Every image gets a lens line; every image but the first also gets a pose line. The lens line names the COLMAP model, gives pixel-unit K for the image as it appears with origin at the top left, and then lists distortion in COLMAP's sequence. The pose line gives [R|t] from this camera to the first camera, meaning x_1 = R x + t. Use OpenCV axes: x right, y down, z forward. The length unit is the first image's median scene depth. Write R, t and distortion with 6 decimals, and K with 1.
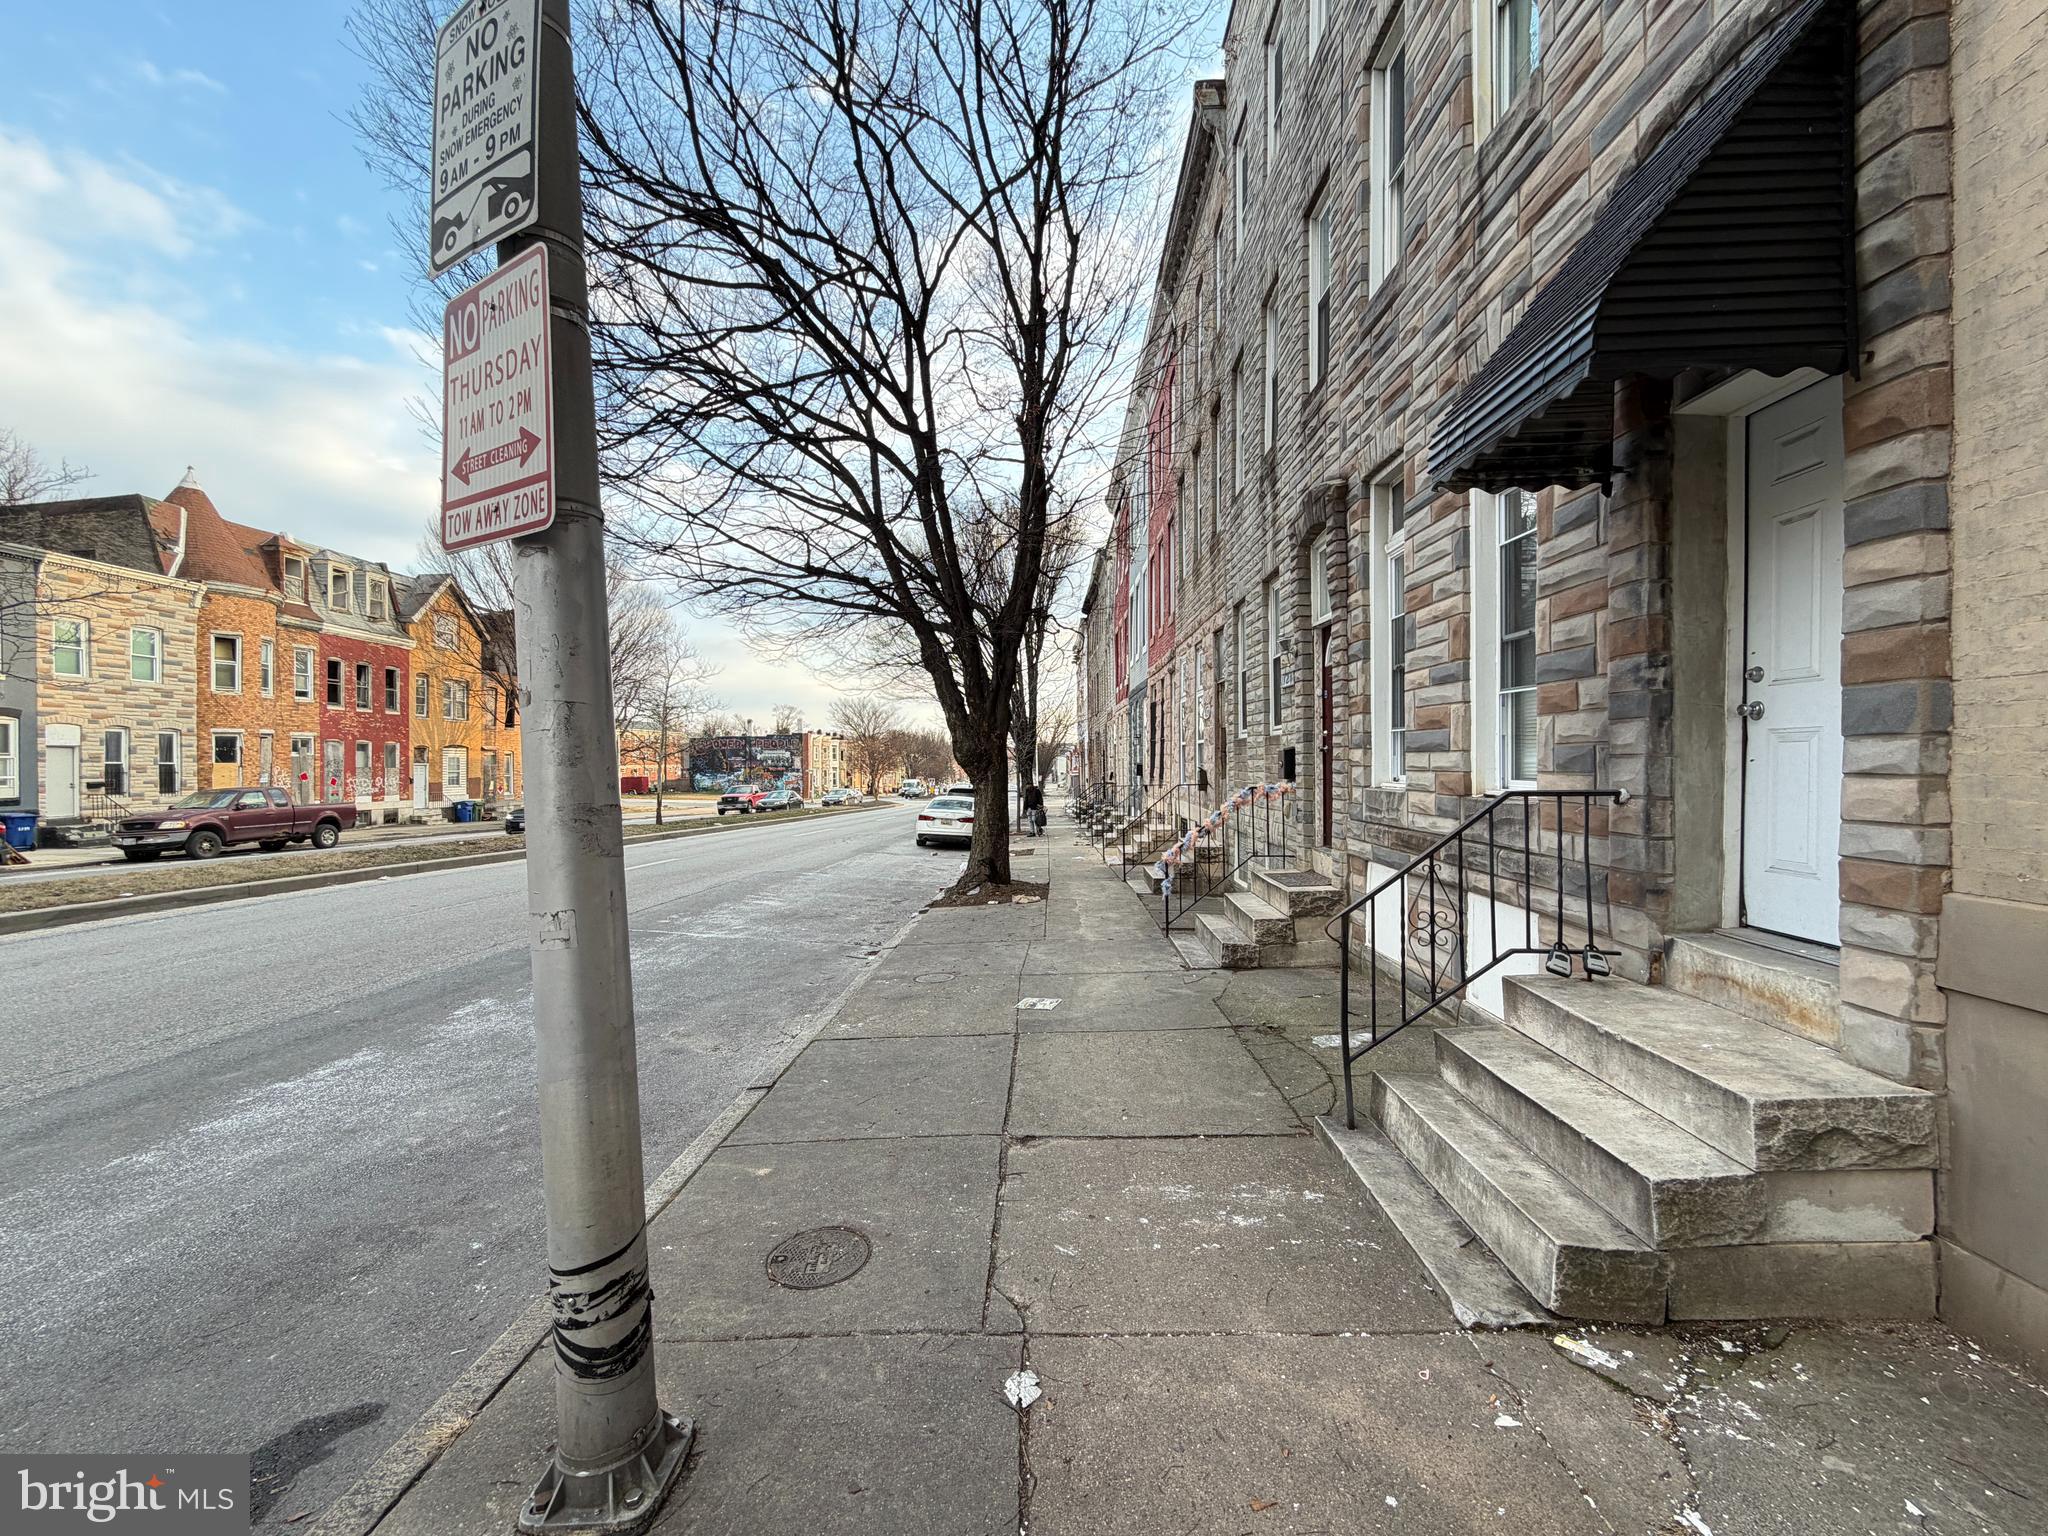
lens RADIAL K [[816.4, 0, 1026.5], [0, 816.4, 768.9], [0, 0, 1]] dist [-0.000904, -0.000129]
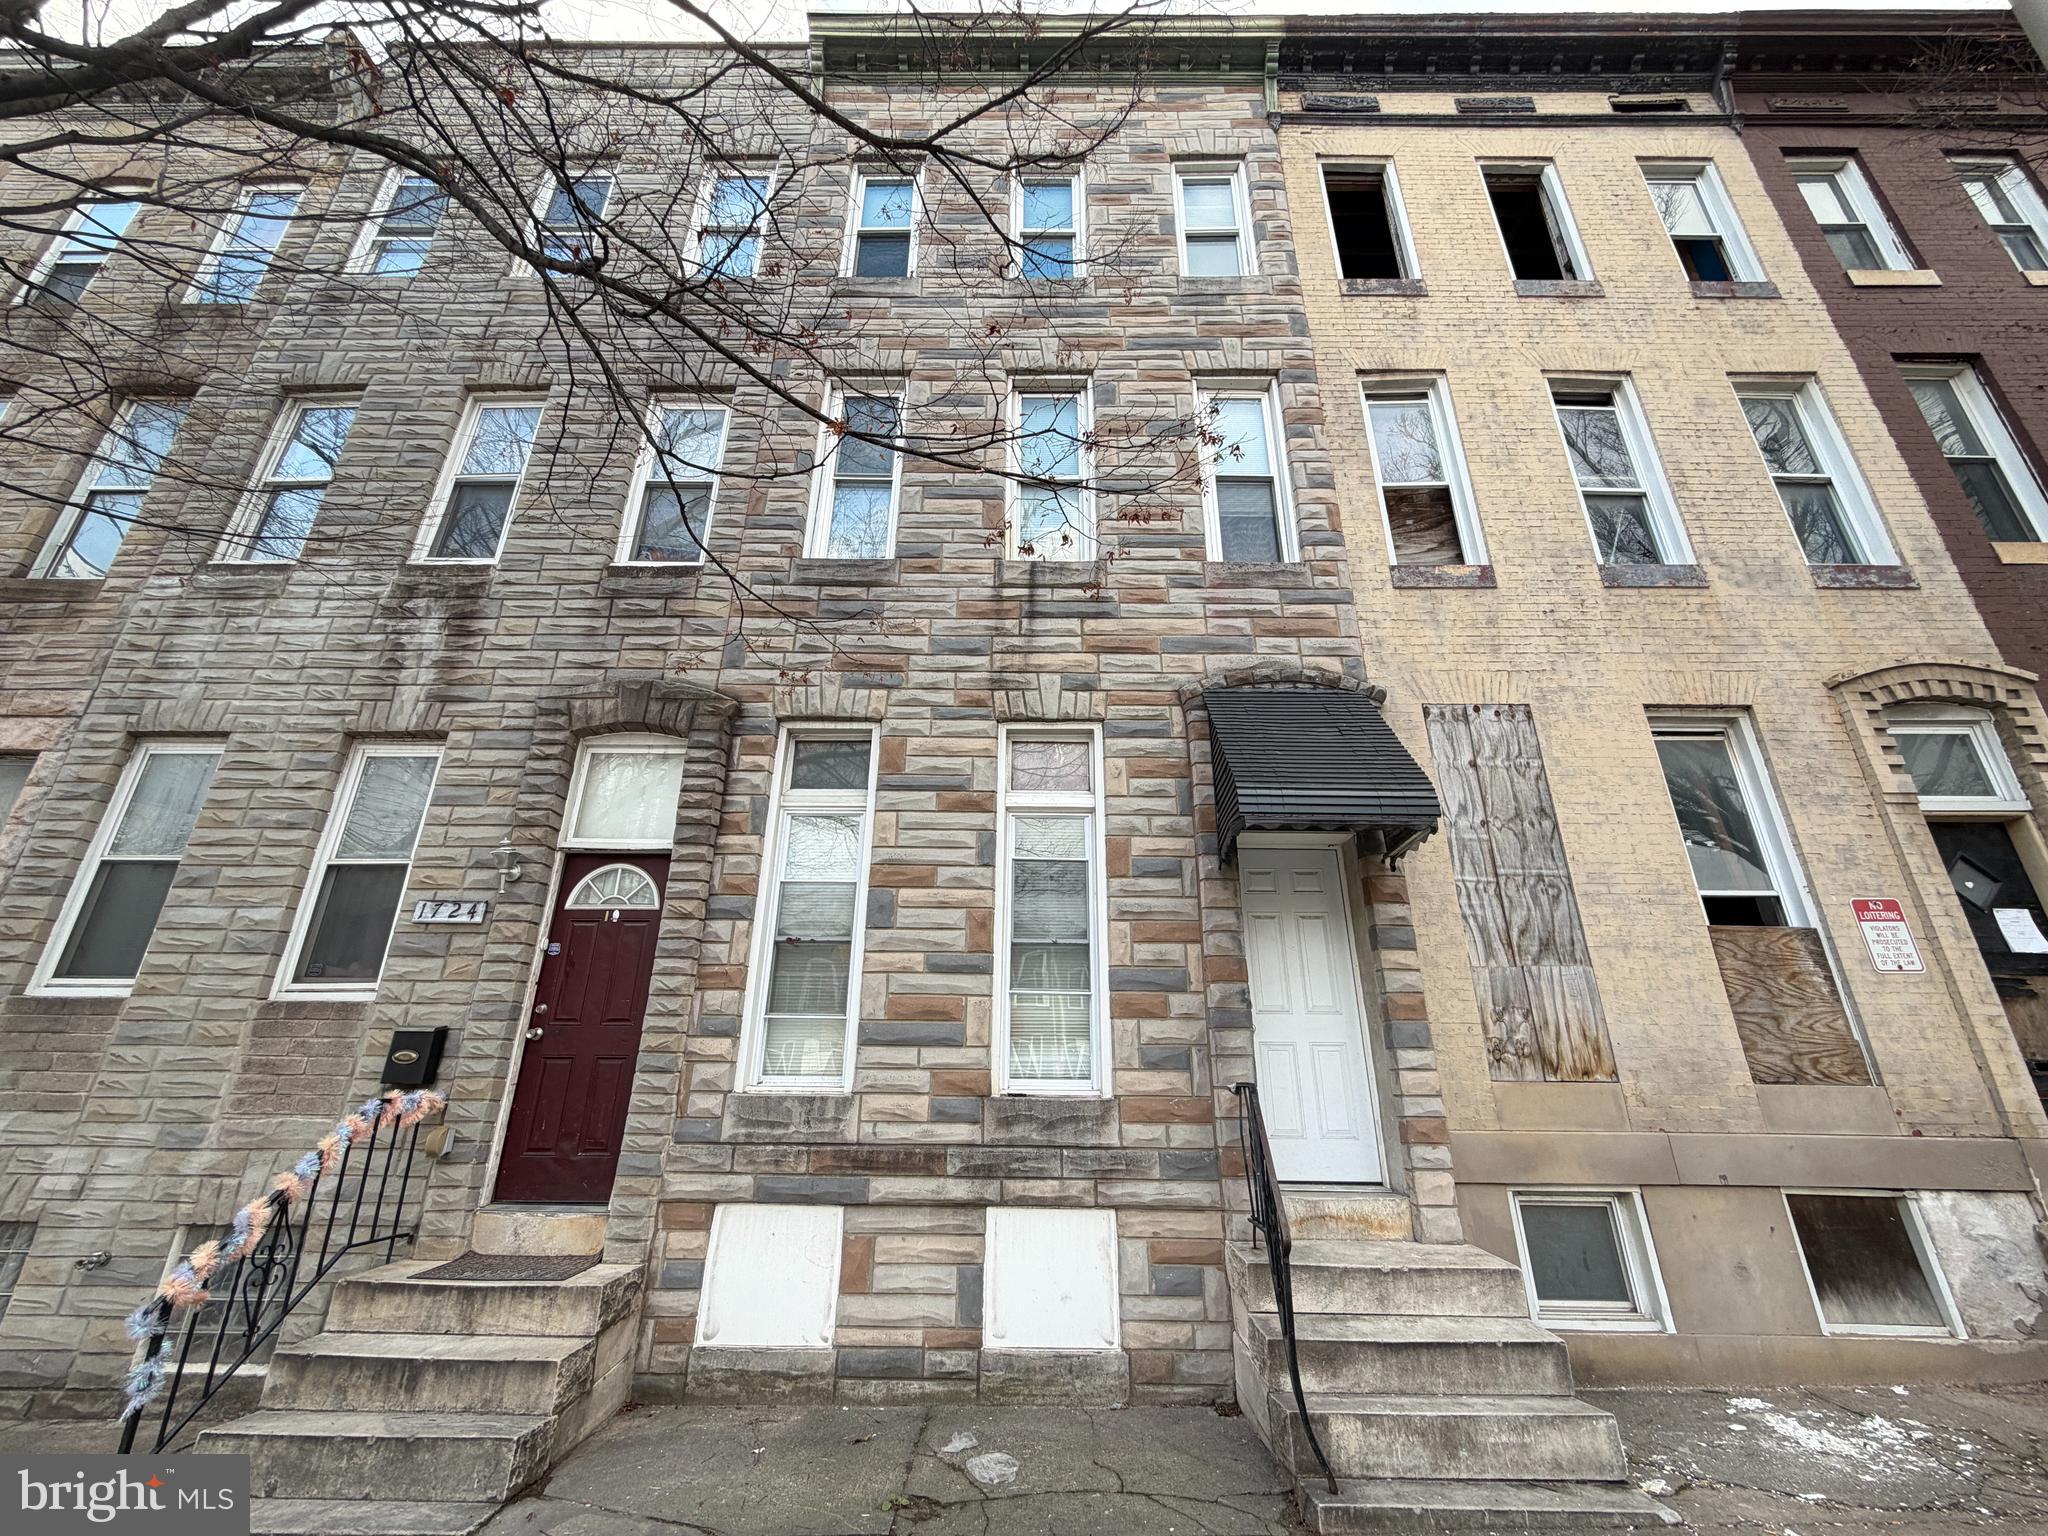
lens RADIAL K [[816.4, 0, 1019.7], [0, 816.4, 759.2], [0, 0, 1]] dist [-0.000904, -0.000129]
pose [[-0.017696, 0.374997, 0.926857, -0.492332], [-0.000044, 0.927002, -0.375056, 0.024564], [-0.999843, -0.006677, -0.016388, 0.940354]]
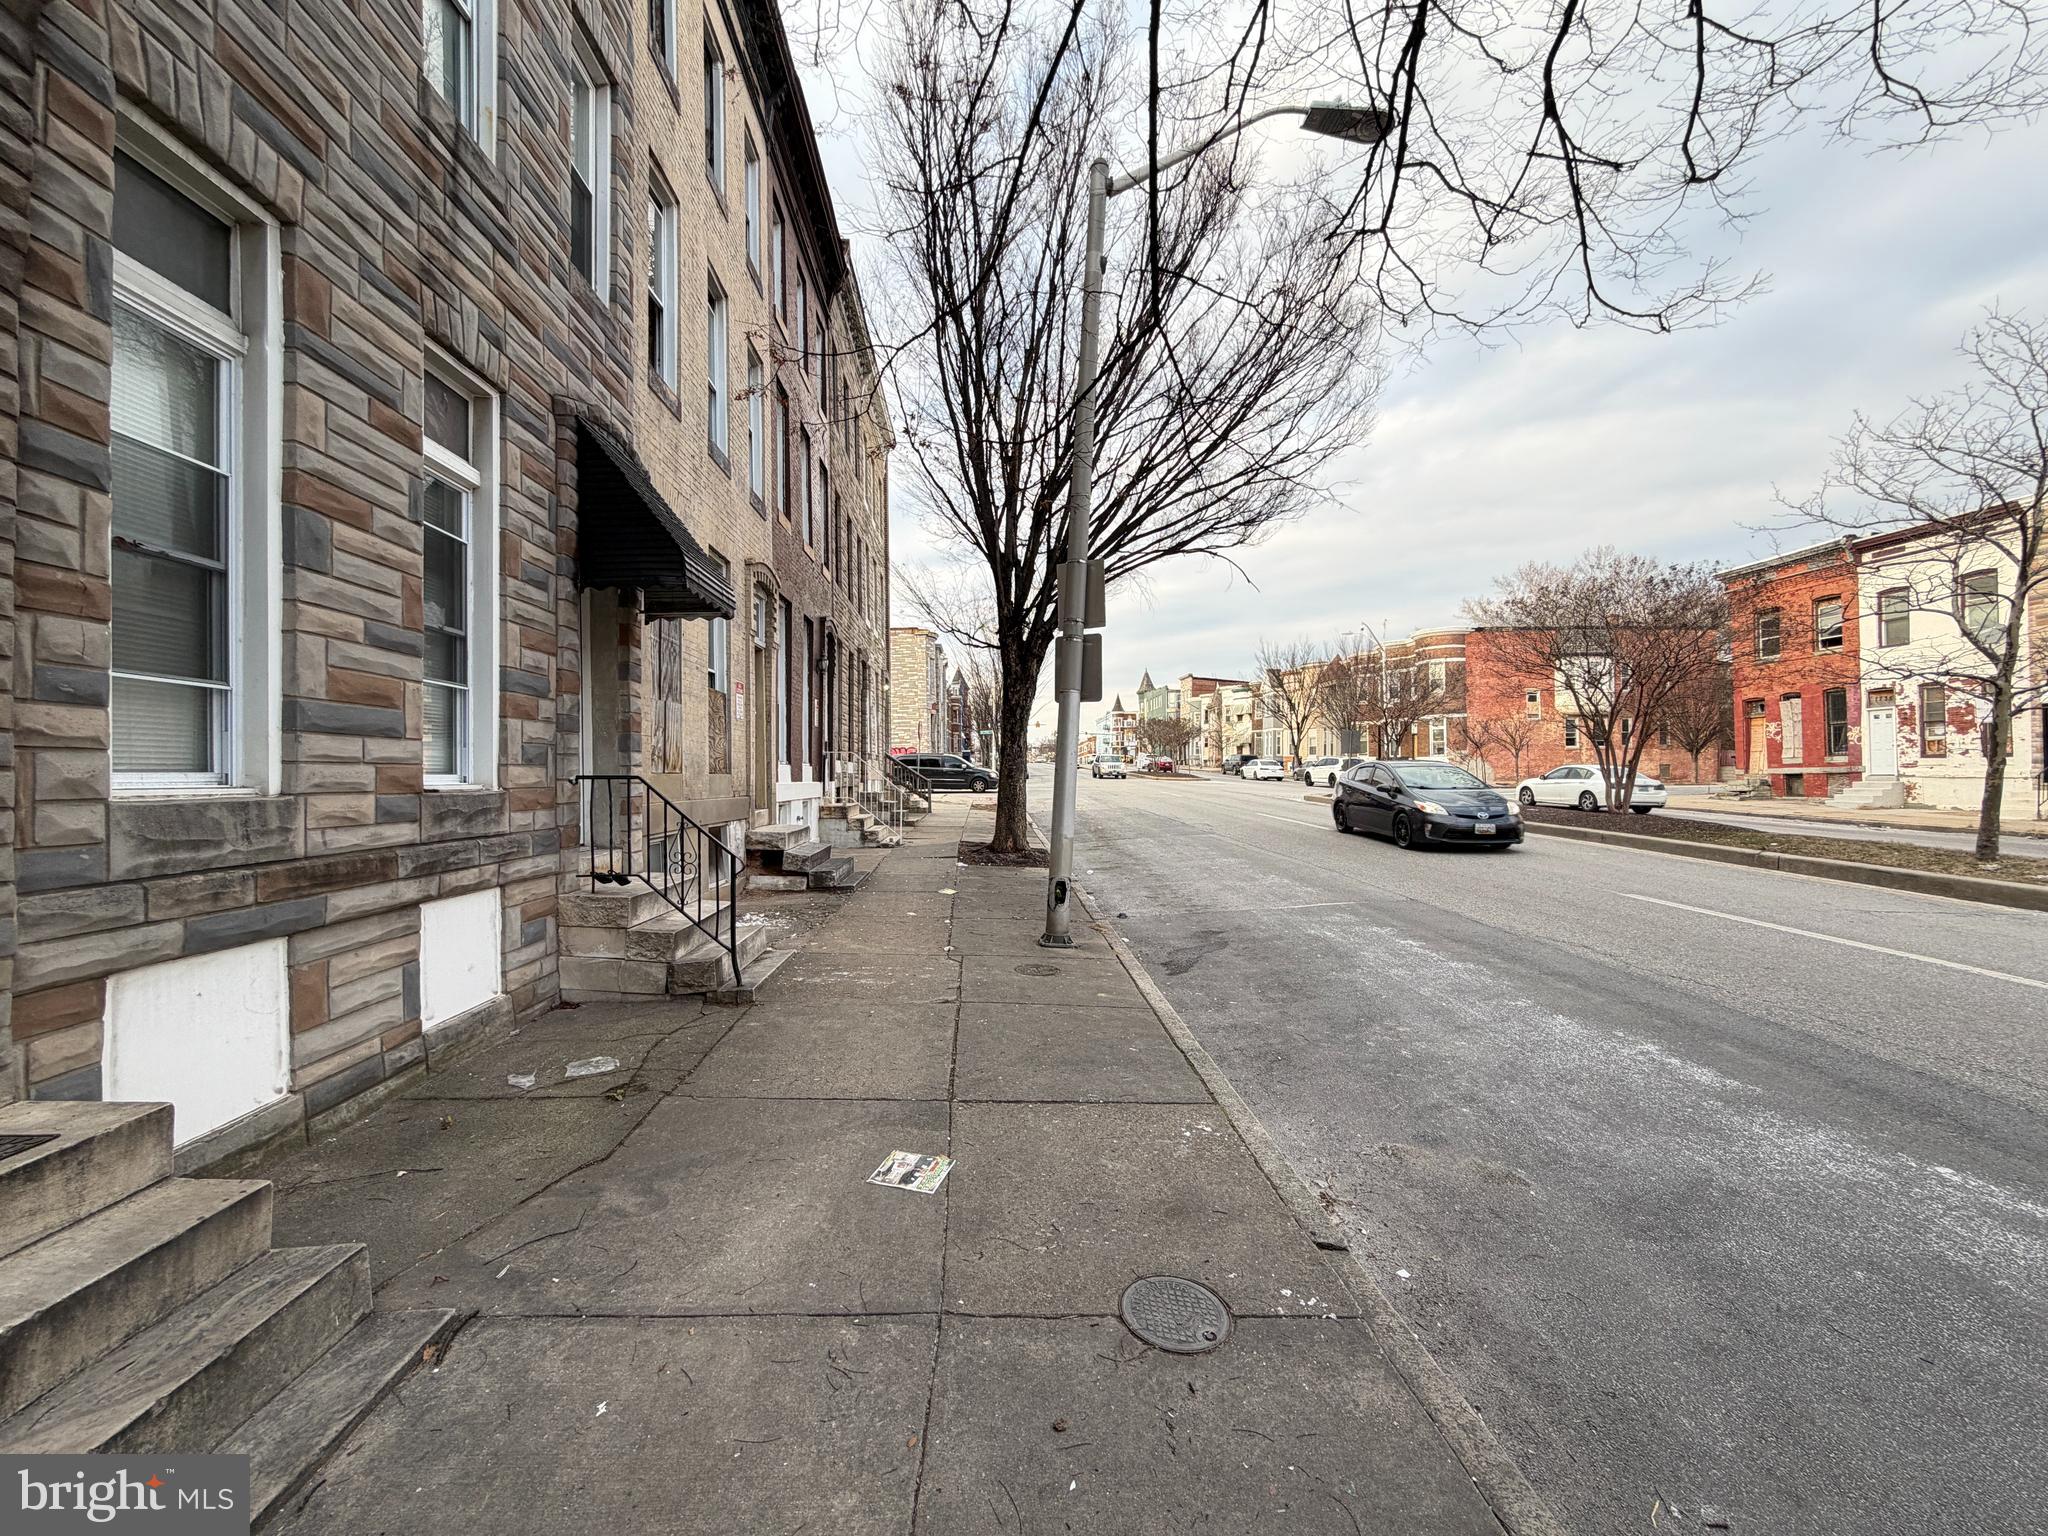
lens RADIAL K [[816.4, 0, 1018.5], [0, 816.4, 768.6], [0, 0, 1]] dist [-0.000904, -0.000129]
pose [[-0.997387, 0.013298, -0.071015, -0.025151], [0.013215, 0.999911, 0.001649, 0.013927], [0.071031, 0.000706, -0.997474, 1.817850]]
